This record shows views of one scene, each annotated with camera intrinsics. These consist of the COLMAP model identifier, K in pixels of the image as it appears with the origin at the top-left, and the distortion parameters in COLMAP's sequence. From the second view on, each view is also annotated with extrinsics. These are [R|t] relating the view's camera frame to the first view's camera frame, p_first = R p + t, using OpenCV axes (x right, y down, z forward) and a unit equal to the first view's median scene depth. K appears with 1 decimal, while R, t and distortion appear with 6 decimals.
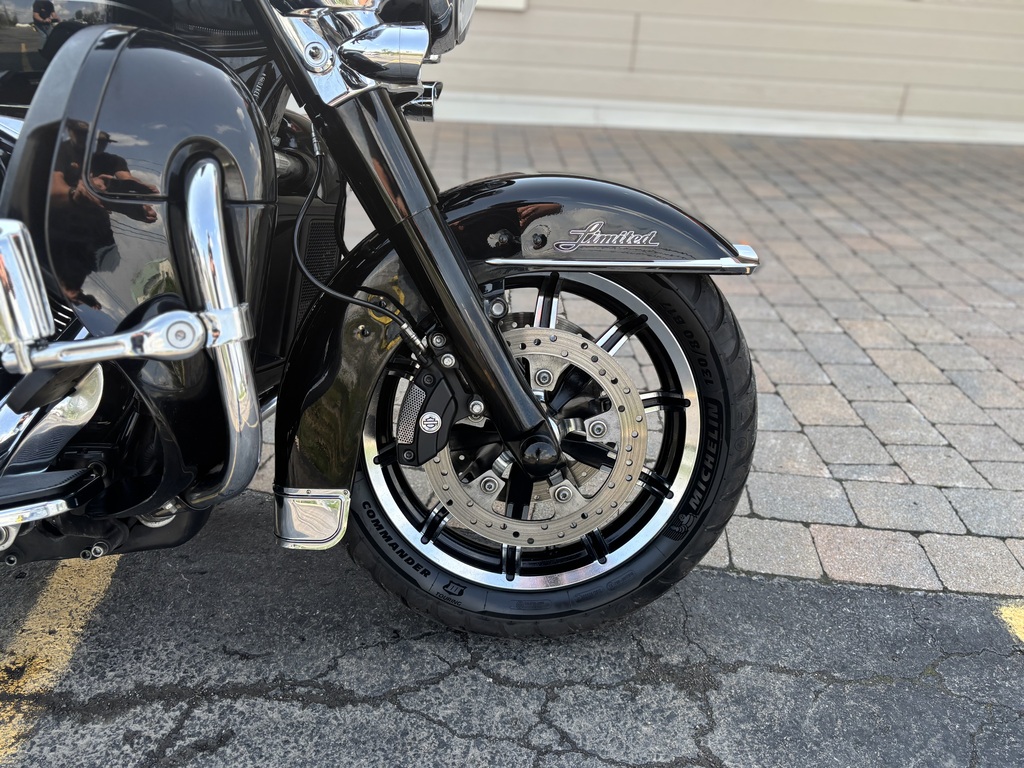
lens RADIAL K [[839.6, 0, 512.0], [0, 839.6, 384.0], [0, 0, 1]] dist [0.014674, 0.016894]
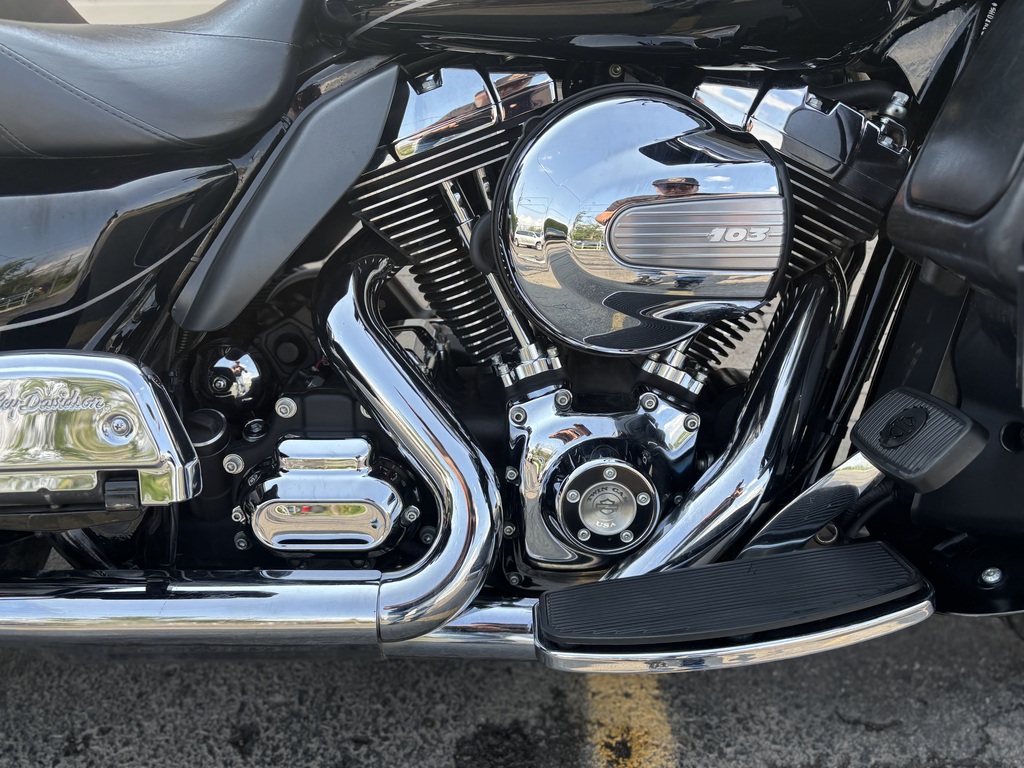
lens RADIAL K [[867.6, 0, 512.0], [0, 867.6, 384.0], [0, 0, 1]] dist [0.045607, -0.006994]
pose [[0.997542, -0.037460, -0.059221, -0.628245], [0.041859, 0.996314, 0.074879, -0.097282], [0.056198, -0.077174, 0.995433, 0.144017]]
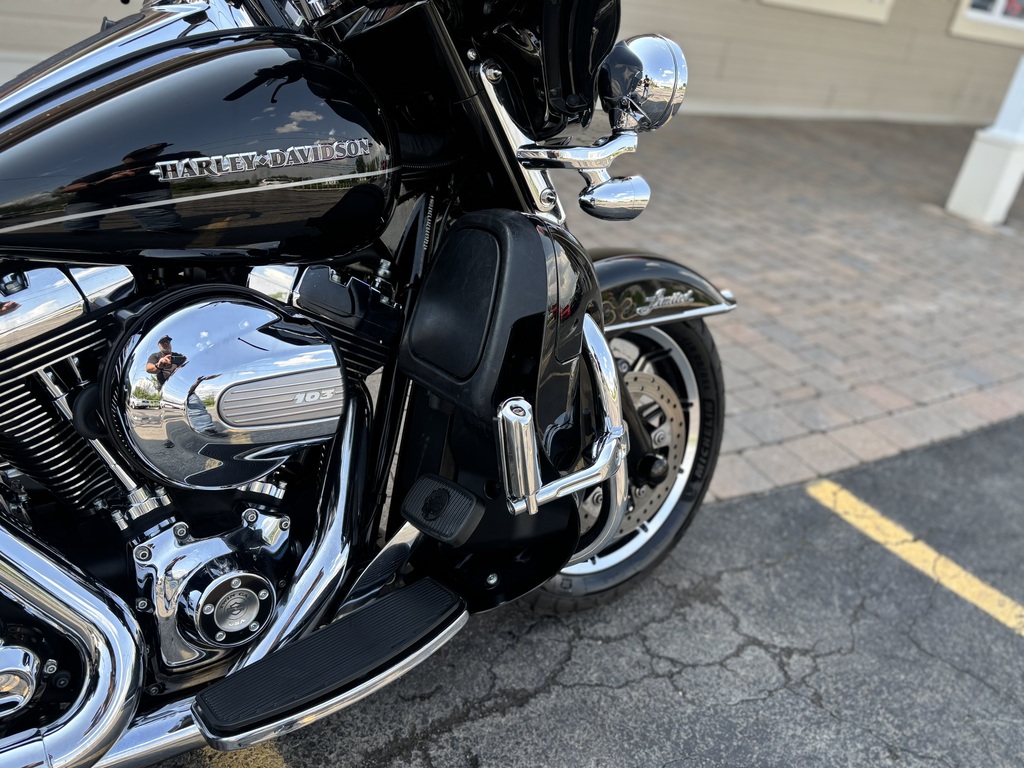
lens RADIAL K [[839.6, 0, 512.0], [0, 839.6, 384.0], [0, 0, 1]] dist [0.014674, 0.016894]
pose [[0.838322, -0.183707, 0.513291, -0.750535], [0.140138, 0.982493, 0.122756, -0.224363], [-0.526856, -0.030977, 0.849390, -0.020101]]
